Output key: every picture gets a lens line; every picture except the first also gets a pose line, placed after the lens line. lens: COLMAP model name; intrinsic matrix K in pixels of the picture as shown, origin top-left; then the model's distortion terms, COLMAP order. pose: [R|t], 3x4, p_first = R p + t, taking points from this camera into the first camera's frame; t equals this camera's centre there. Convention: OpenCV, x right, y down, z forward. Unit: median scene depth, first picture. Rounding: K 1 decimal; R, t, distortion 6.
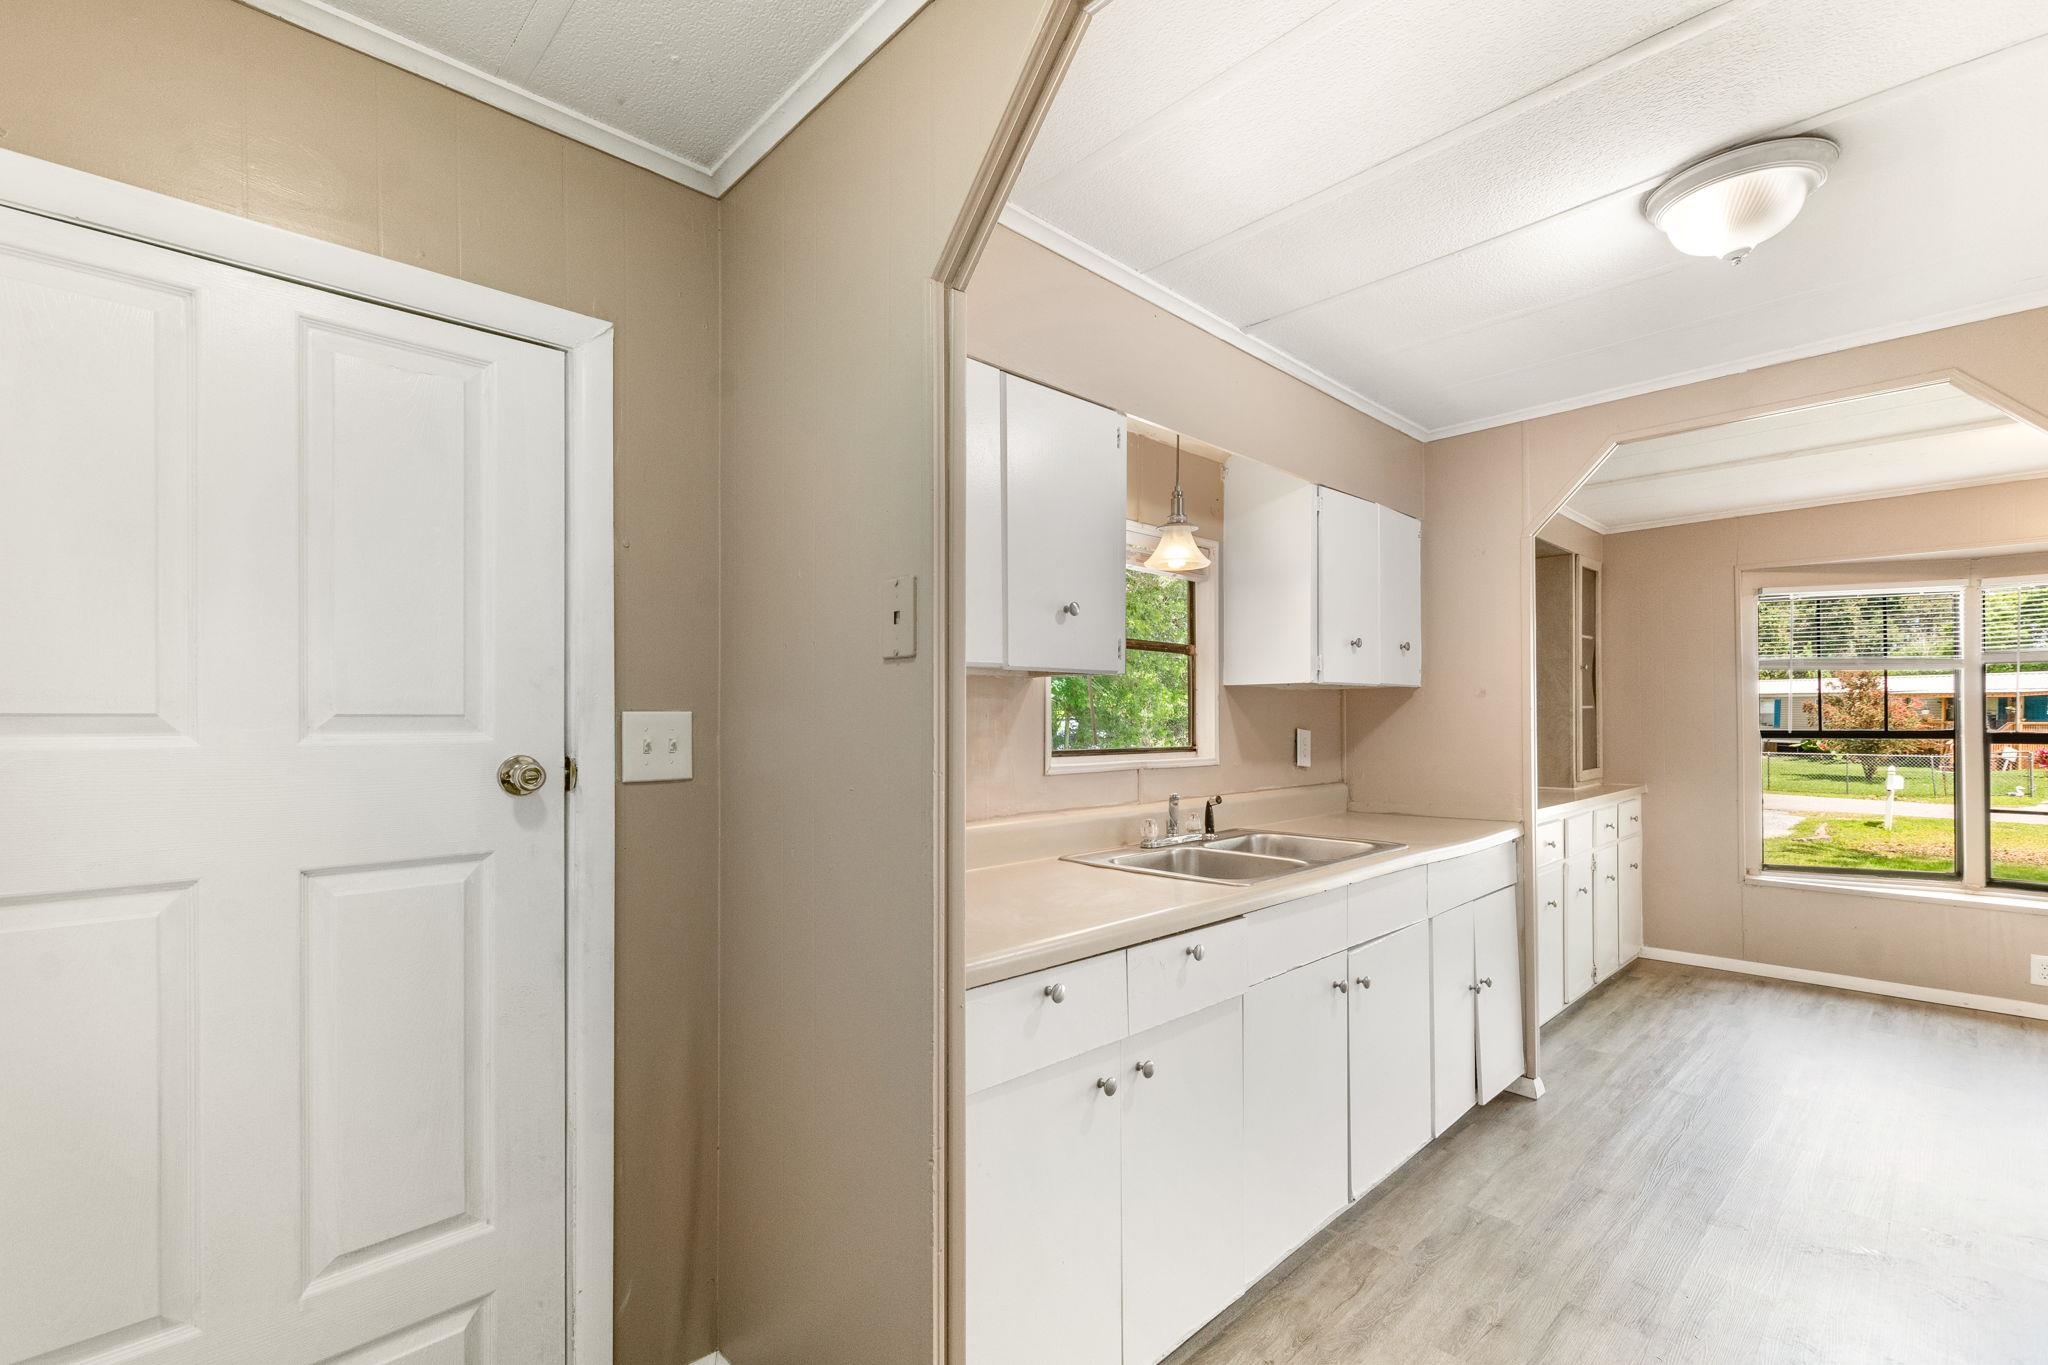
lens RADIAL K [[893.4, 0, 1018.1], [0, 893.4, 715.7], [0, 0, 1]] dist [0.000195, -0.001344]
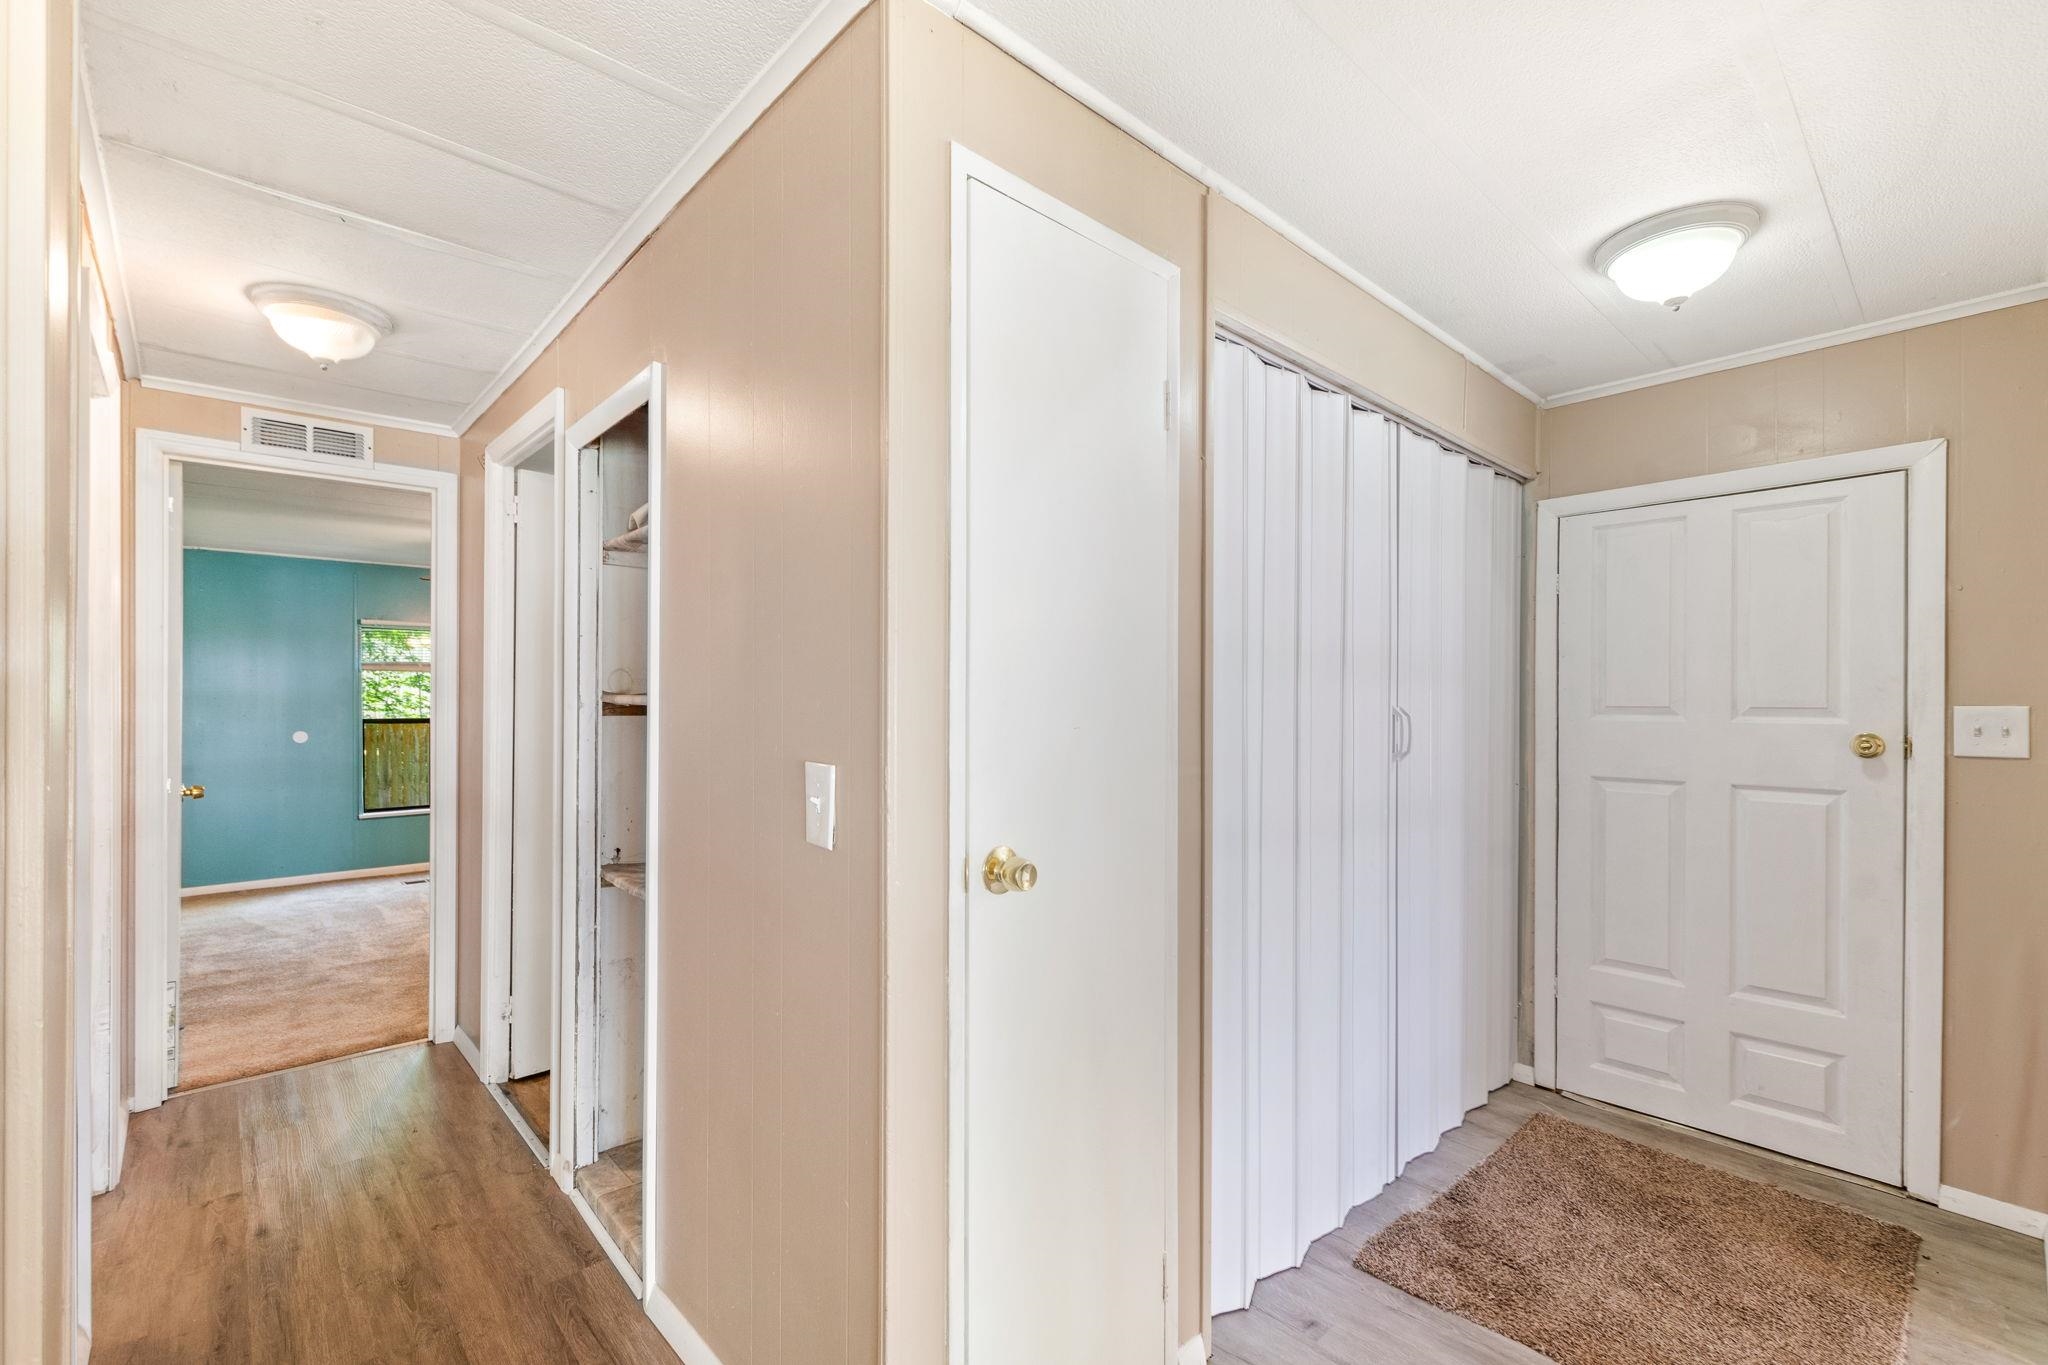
lens RADIAL K [[888.4, 0, 1028.1], [0, 888.4, 707.5], [0, 0, 1]] dist [0.005181, -0.000386]
pose [[-0.011364, 0.007433, -0.999908, 0.445585], [-0.003125, 0.999967, 0.007469, -0.003856], [0.999931, 0.003209, -0.011341, -0.205794]]
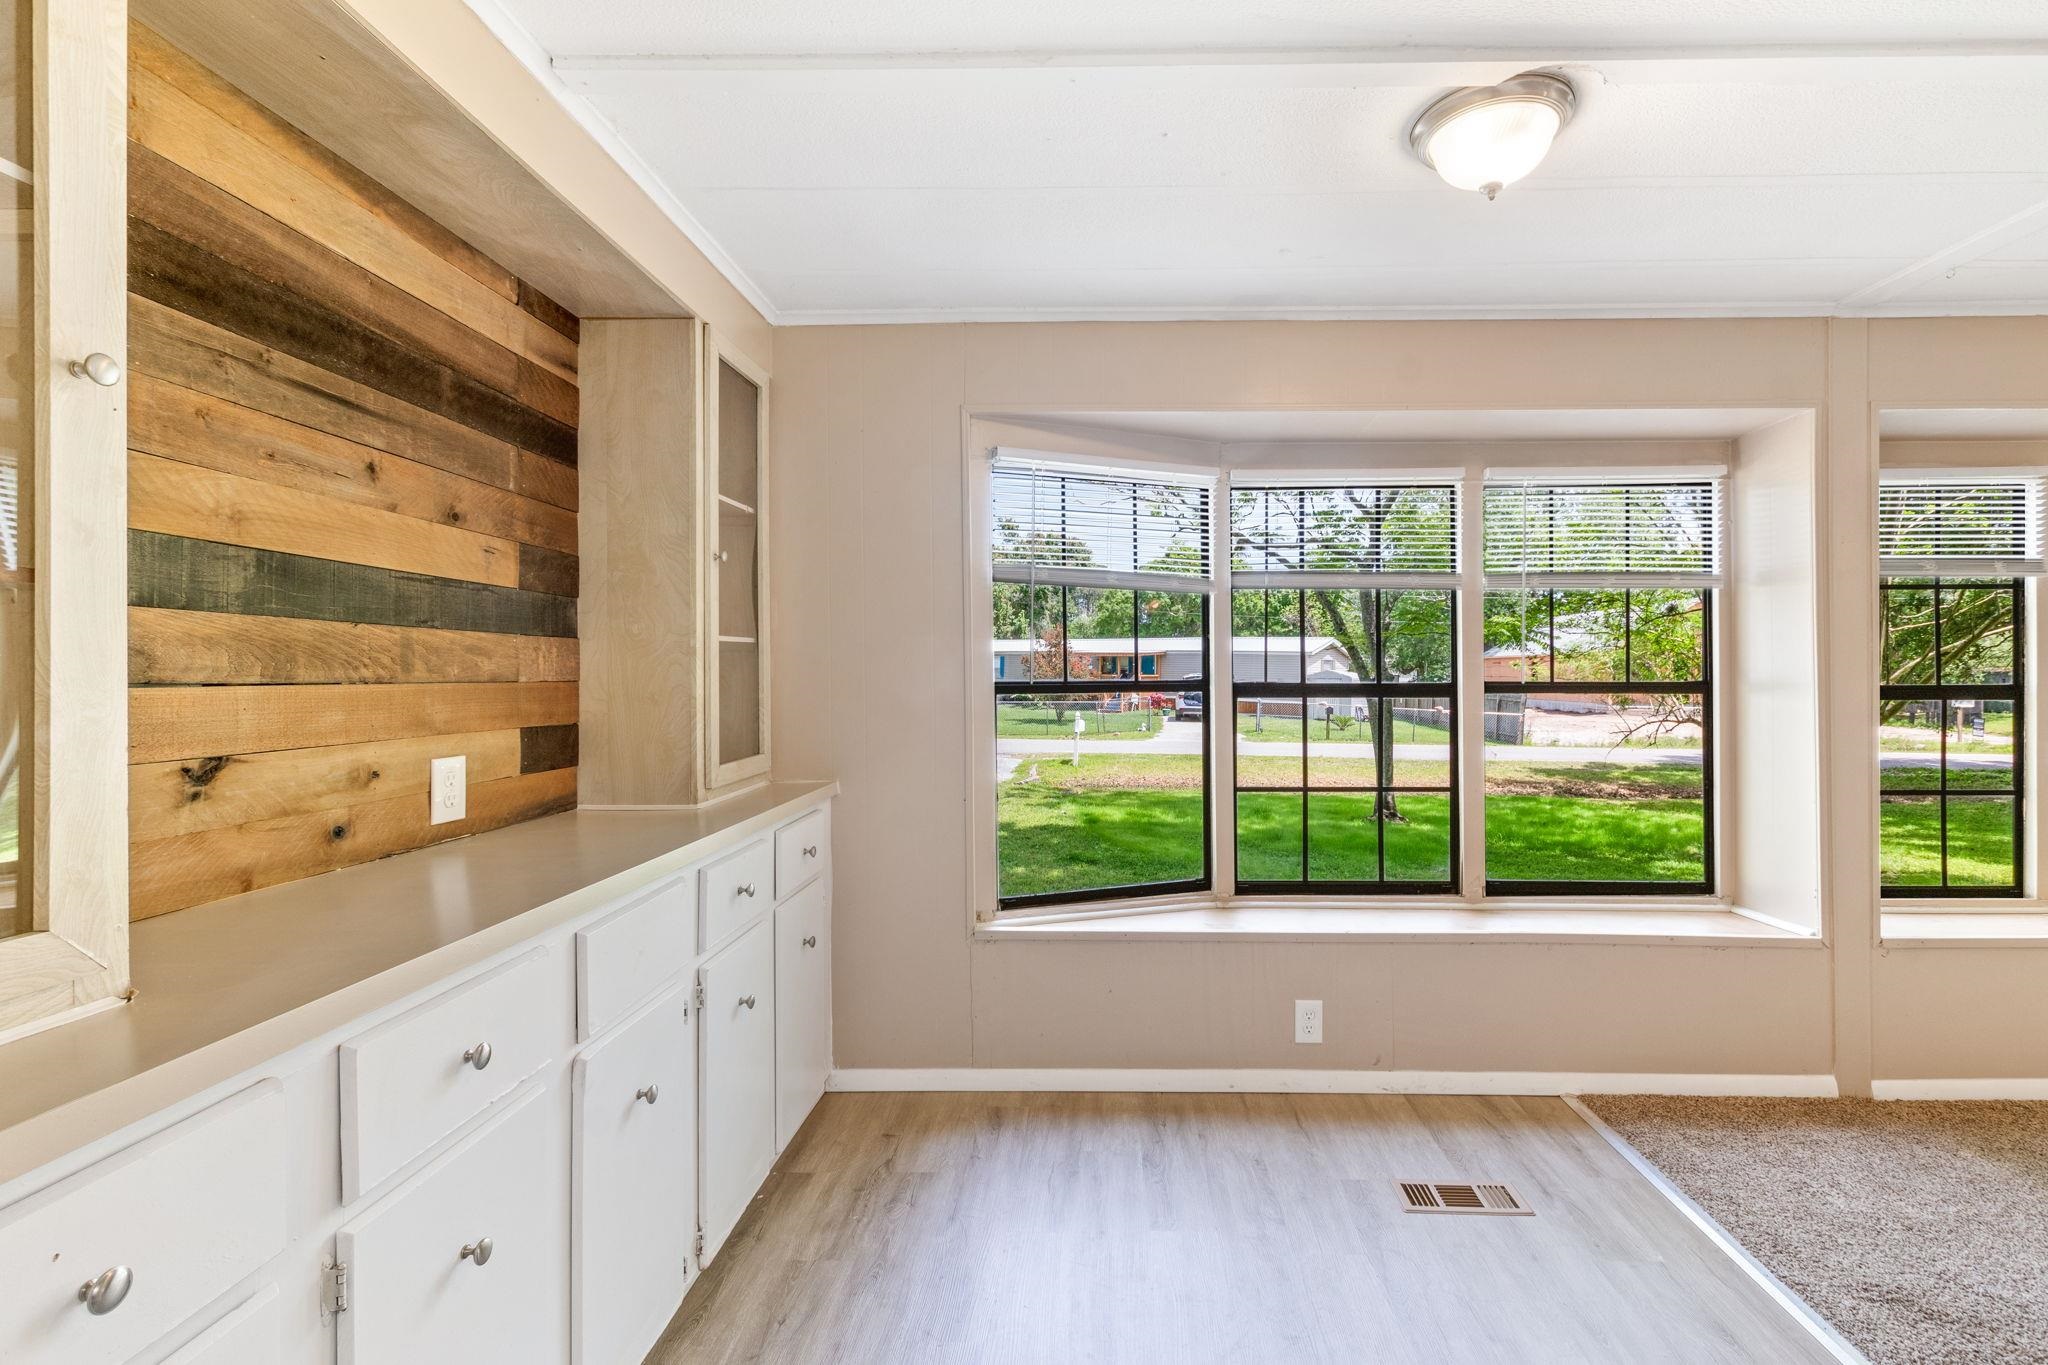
lens RADIAL K [[932.9, 0, 1082.2], [0, 932.9, 670.4], [0, 0, 1]] dist [-0.001283, -0.000256]
pose [[0.703043, 0.001520, 0.711145, 0.524421], [-0.001620, 0.999999, -0.000536, 0.010390], [-0.711145, -0.000775, 0.703045, 0.636330]]
